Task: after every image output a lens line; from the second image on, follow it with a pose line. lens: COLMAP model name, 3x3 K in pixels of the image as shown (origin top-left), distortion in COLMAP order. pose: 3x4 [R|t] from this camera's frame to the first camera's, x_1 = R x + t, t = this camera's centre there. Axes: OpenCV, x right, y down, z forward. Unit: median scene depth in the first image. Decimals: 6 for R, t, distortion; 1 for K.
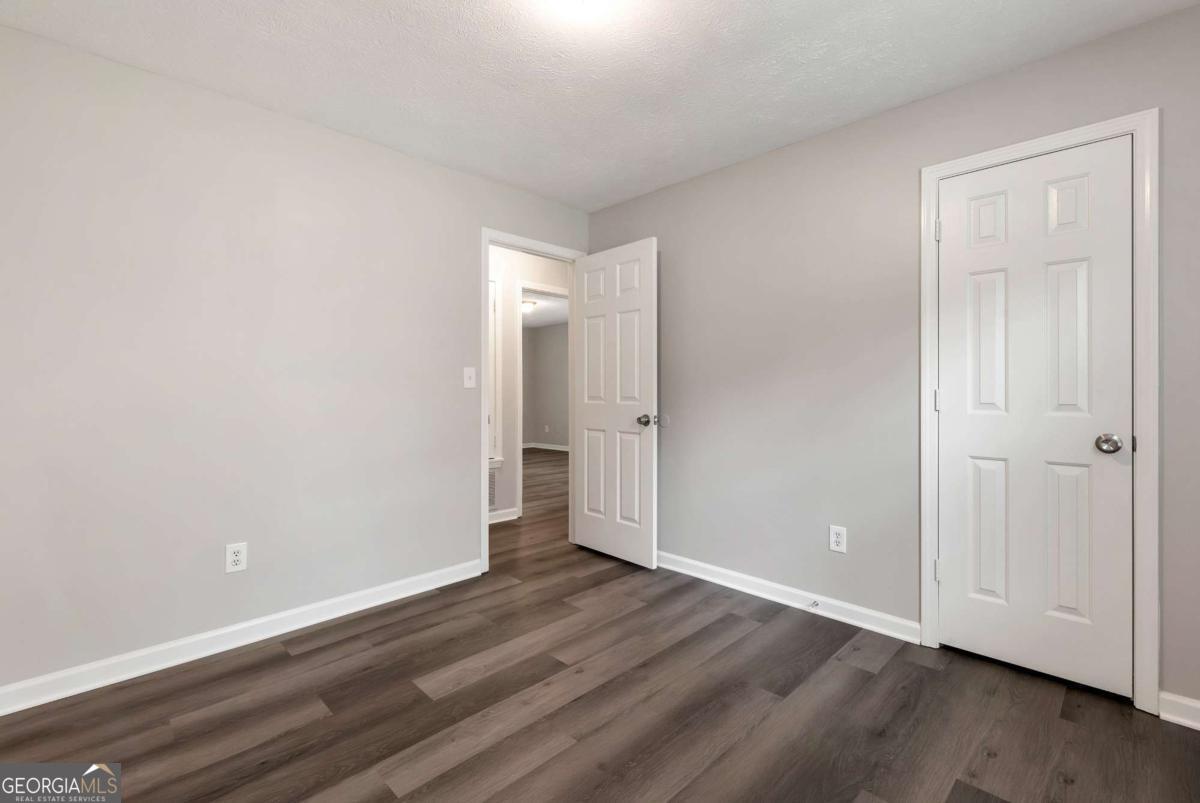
lens RADIAL K [[538.6, 0, 603.5], [0, 538.6, 398.4], [0, 0, 1]] dist [0.005974, 0.000098]
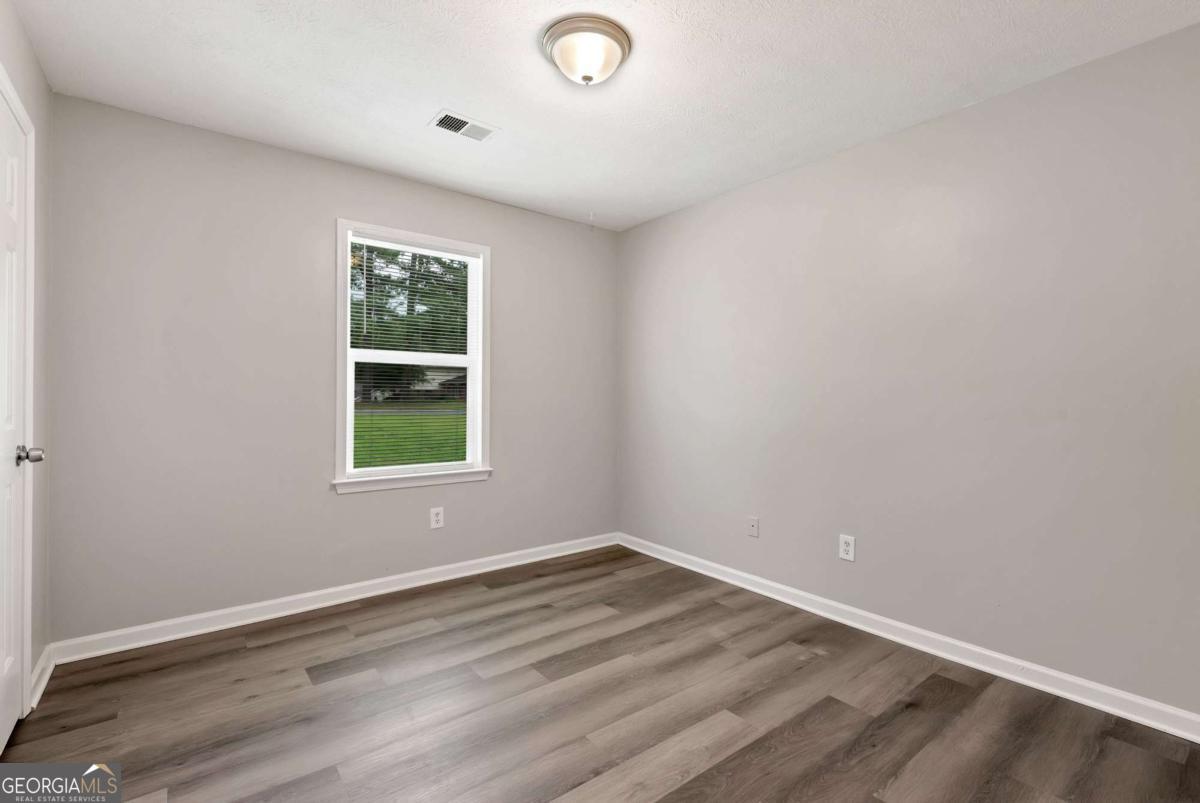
lens RADIAL K [[538.6, 0, 603.5], [0, 538.6, 398.4], [0, 0, 1]] dist [0.005974, 0.000098]
pose [[-0.993253, -0.004517, 0.115879, -0.195071], [-0.003245, 0.999932, 0.011167, -0.030943], [-0.115921, 0.010716, -0.993201, 1.964234]]
